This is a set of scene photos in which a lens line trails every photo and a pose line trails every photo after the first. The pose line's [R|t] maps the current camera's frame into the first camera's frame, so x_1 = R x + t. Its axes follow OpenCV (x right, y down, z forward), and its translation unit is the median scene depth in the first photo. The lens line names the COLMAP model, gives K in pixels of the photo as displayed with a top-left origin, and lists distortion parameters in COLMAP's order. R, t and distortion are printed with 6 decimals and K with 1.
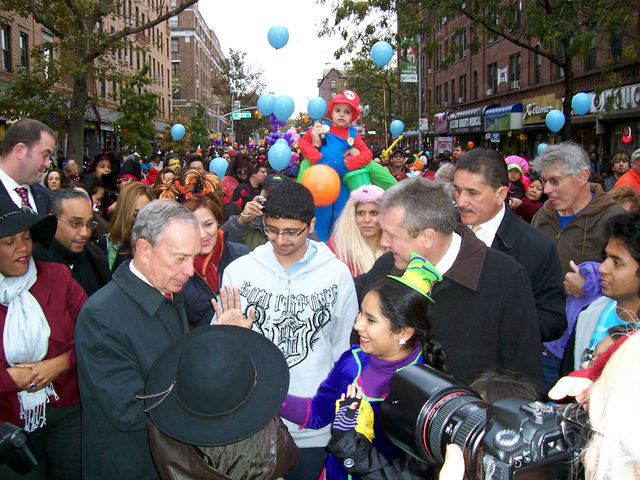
lens RADIAL K [[976.7, 0, 320.0], [0, 976.7, 240.0], [0, 0, 1]] dist [-0.097413, -0.005646]
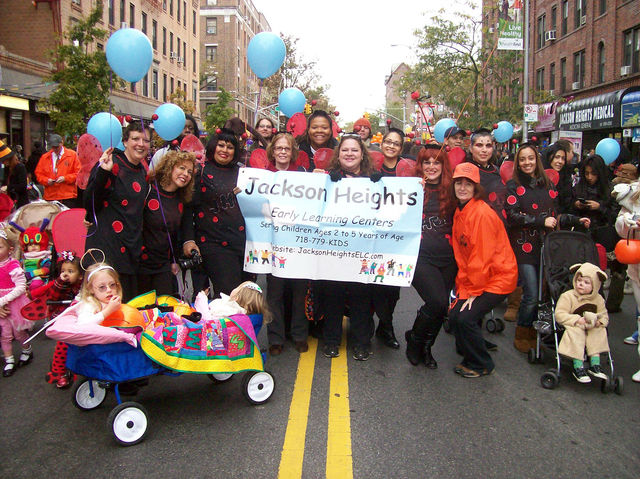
lens RADIAL K [[976.7, 0, 320.0], [0, 976.7, 239.5], [0, 0, 1]] dist [-0.097413, -0.005646]
pose [[0.997275, 0.023627, -0.069895, 0.009052], [-0.024199, 0.999680, -0.007361, -0.020062], [0.069699, 0.009032, 0.997527, 0.270572]]
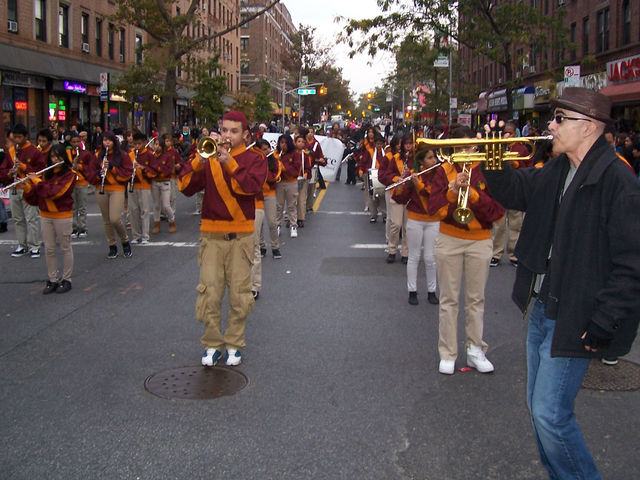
lens RADIAL K [[1178.4, 0, 320.0], [0, 1178.4, 240.0], [0, 0, 1]] dist [-0.066024, 0.022964]
pose [[0.996274, 0.020172, -0.083858, 0.056297], [-0.019998, 0.999796, 0.002912, 0.035120], [0.083899, -0.001224, 0.996473, -0.332200]]
